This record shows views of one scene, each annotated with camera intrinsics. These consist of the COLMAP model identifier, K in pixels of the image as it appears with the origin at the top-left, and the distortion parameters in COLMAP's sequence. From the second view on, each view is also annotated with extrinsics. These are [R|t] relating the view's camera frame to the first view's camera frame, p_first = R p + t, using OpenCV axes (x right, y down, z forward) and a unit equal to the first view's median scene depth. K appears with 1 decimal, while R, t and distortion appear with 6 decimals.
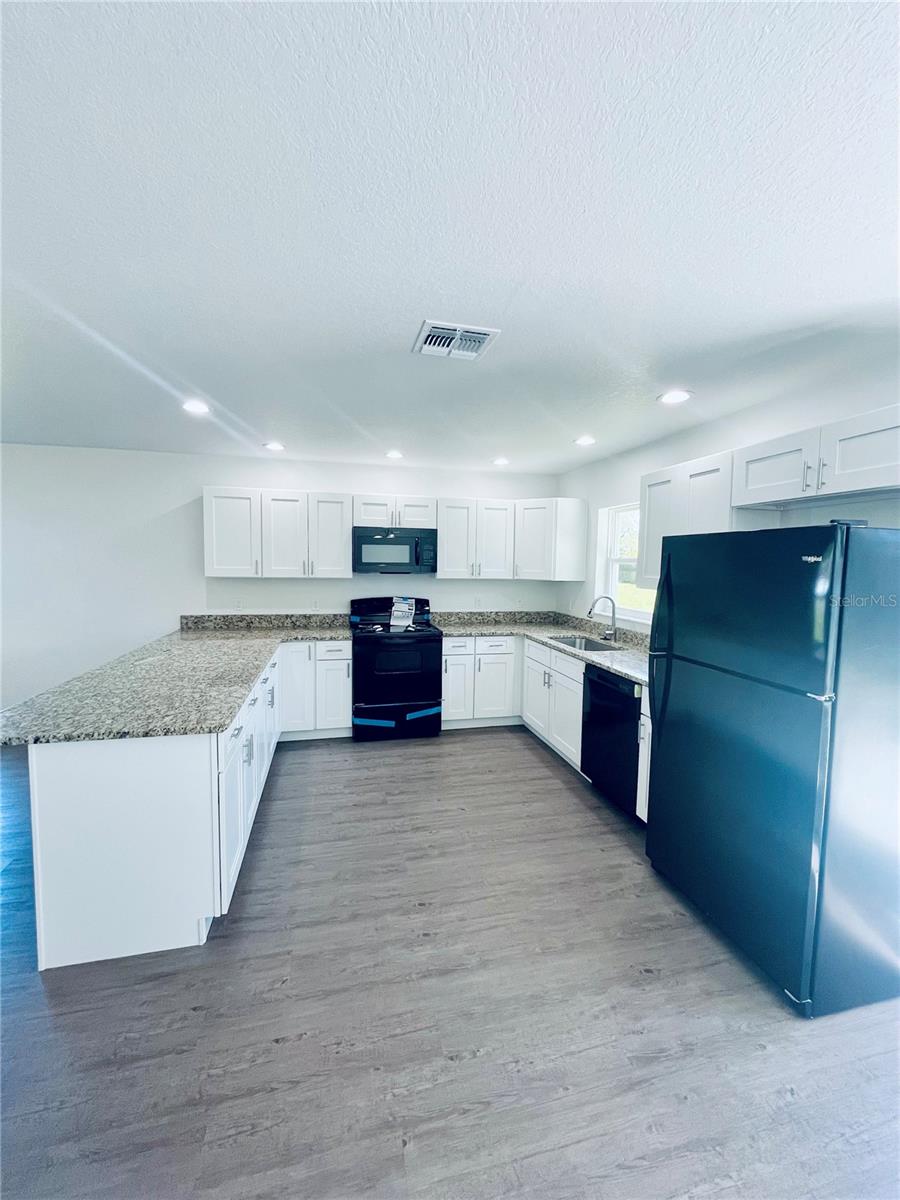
lens RADIAL K [[482.4, 0, 450.5], [0, 482.4, 598.1], [0, 0, 1]] dist [-0.002543, 0.000158]
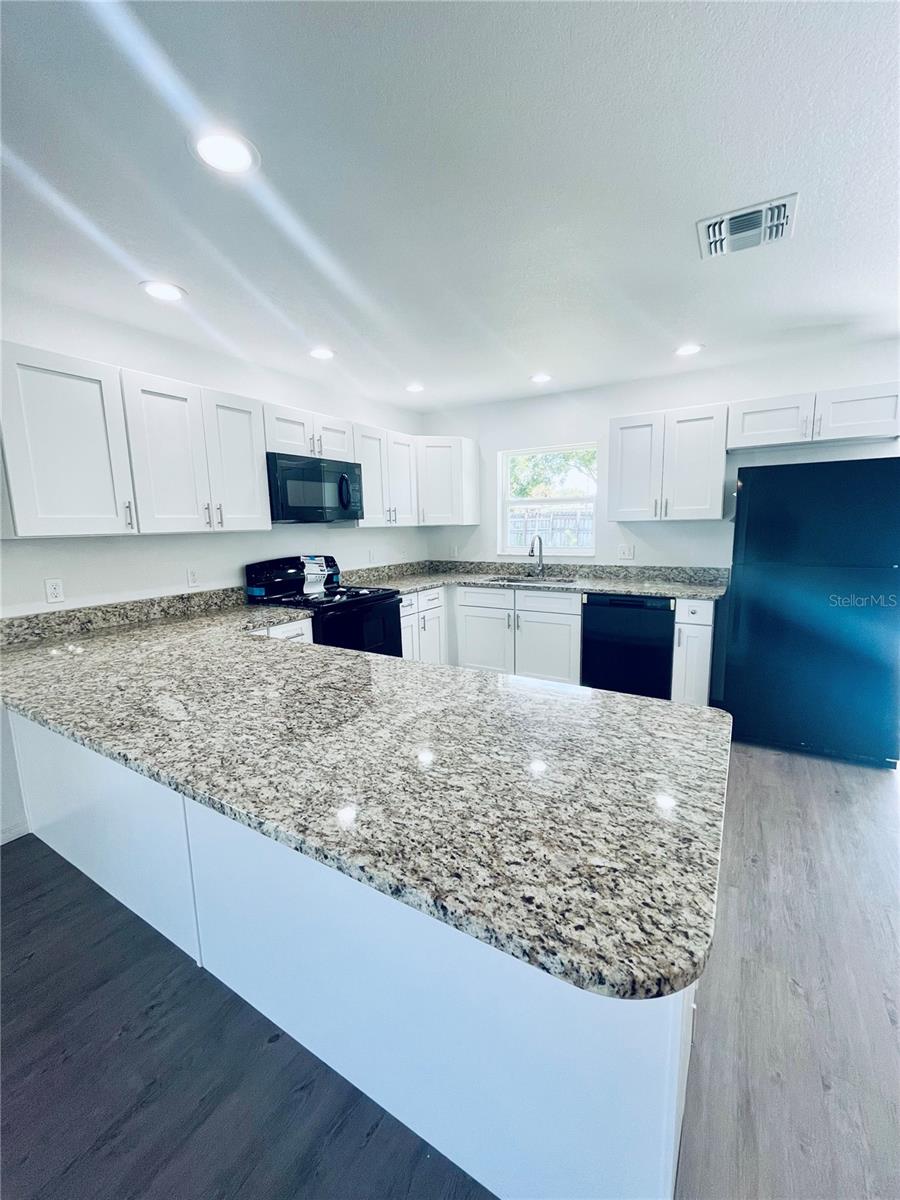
lens RADIAL K [[482.4, 0, 450.6], [0, 482.4, 593.5], [0, 0, 1]] dist [-0.002543, 0.000158]
pose [[0.706291, -0.132712, 0.695370, -0.502674], [0.087086, 0.991098, 0.100699, 0.000432], [-0.702544, -0.010566, 0.711562, 0.337857]]
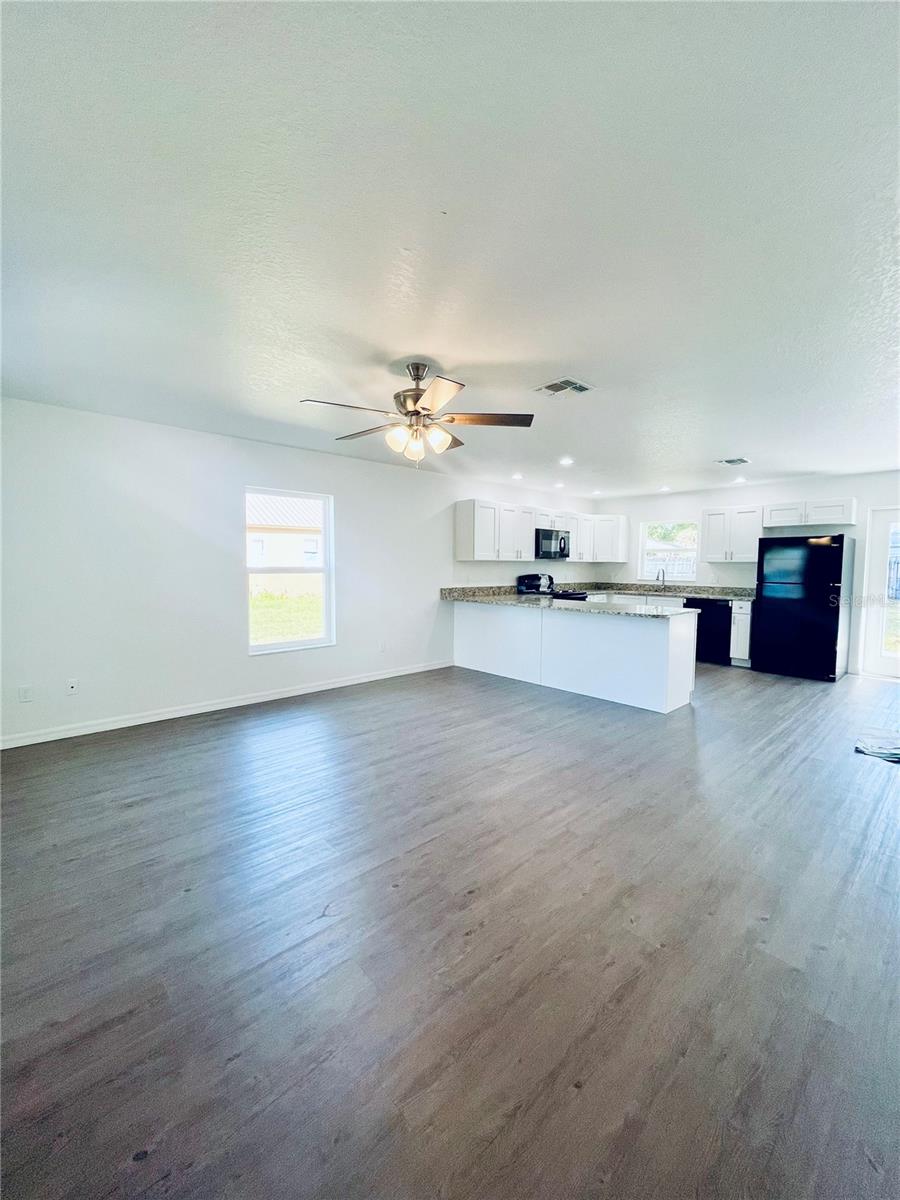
lens RADIAL K [[482.4, 0, 443.5], [0, 482.4, 601.1], [0, 0, 1]] dist [-0.002543, 0.000158]
pose [[0.880758, -0.045342, 0.471392, -1.204761], [0.043922, 0.998937, 0.014021, 0.053802], [-0.471526, 0.008355, 0.881813, -0.250767]]
